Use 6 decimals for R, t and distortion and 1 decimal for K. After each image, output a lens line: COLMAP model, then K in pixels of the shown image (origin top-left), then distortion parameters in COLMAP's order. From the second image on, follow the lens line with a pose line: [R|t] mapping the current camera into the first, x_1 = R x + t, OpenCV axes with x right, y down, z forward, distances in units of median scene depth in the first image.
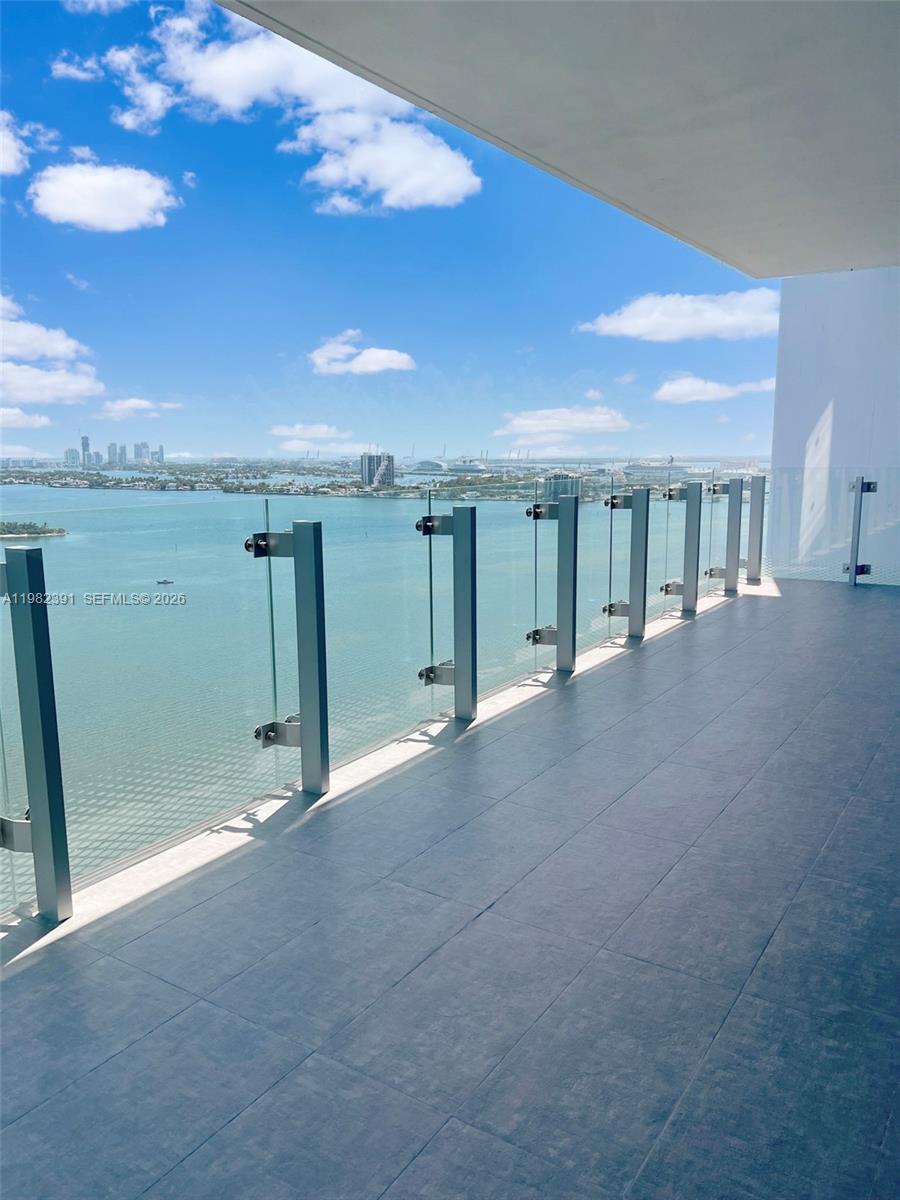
lens RADIAL K [[927.6, 0, 517.0], [0, 927.6, 601.5], [0, 0, 1]] dist [0.007190, -0.000506]
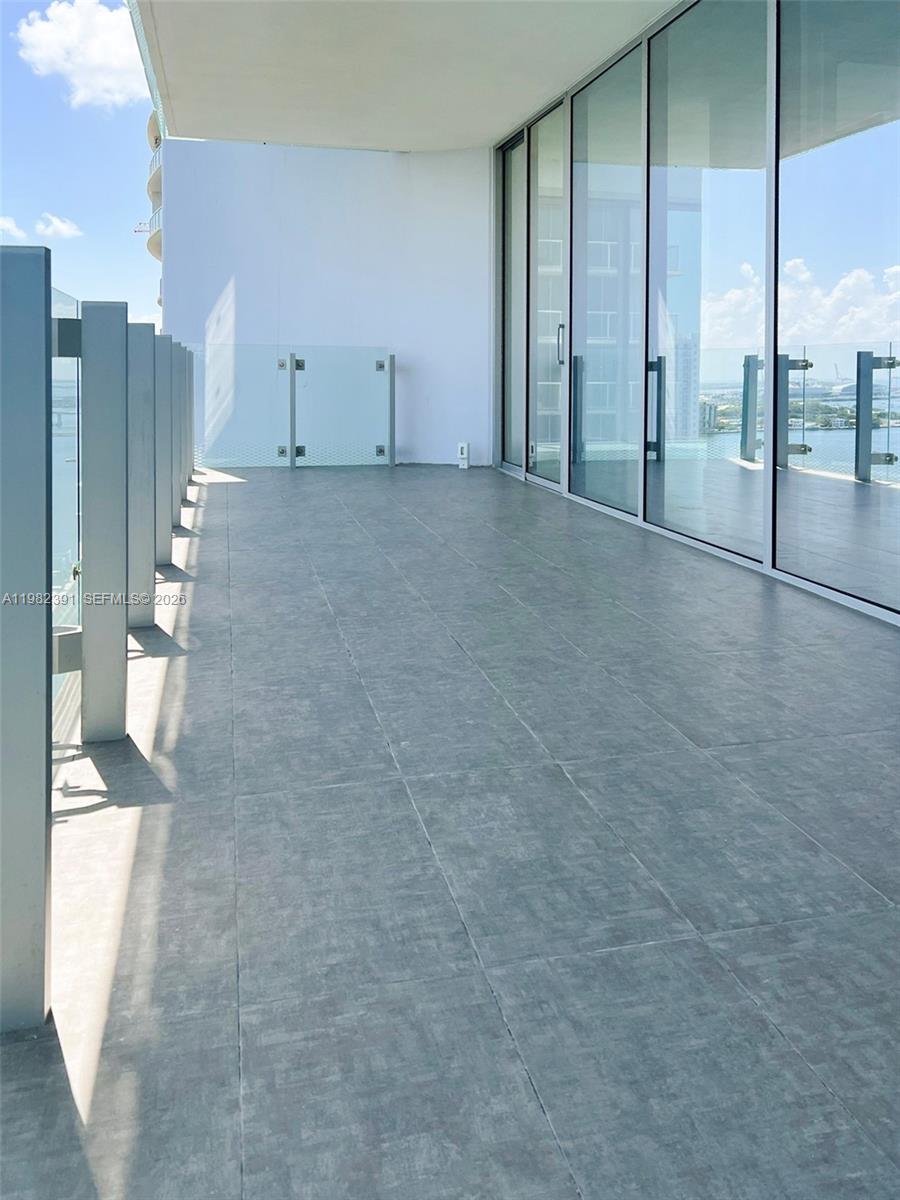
lens RADIAL K [[927.6, 0, 517.0], [0, 927.6, 601.5], [0, 0, 1]] dist [0.007190, -0.000506]
pose [[0.680361, -0.168704, 0.713196, -0.577384], [0.114467, 0.985663, 0.123958, 0.078088], [-0.723883, -0.002698, 0.689918, 0.423104]]
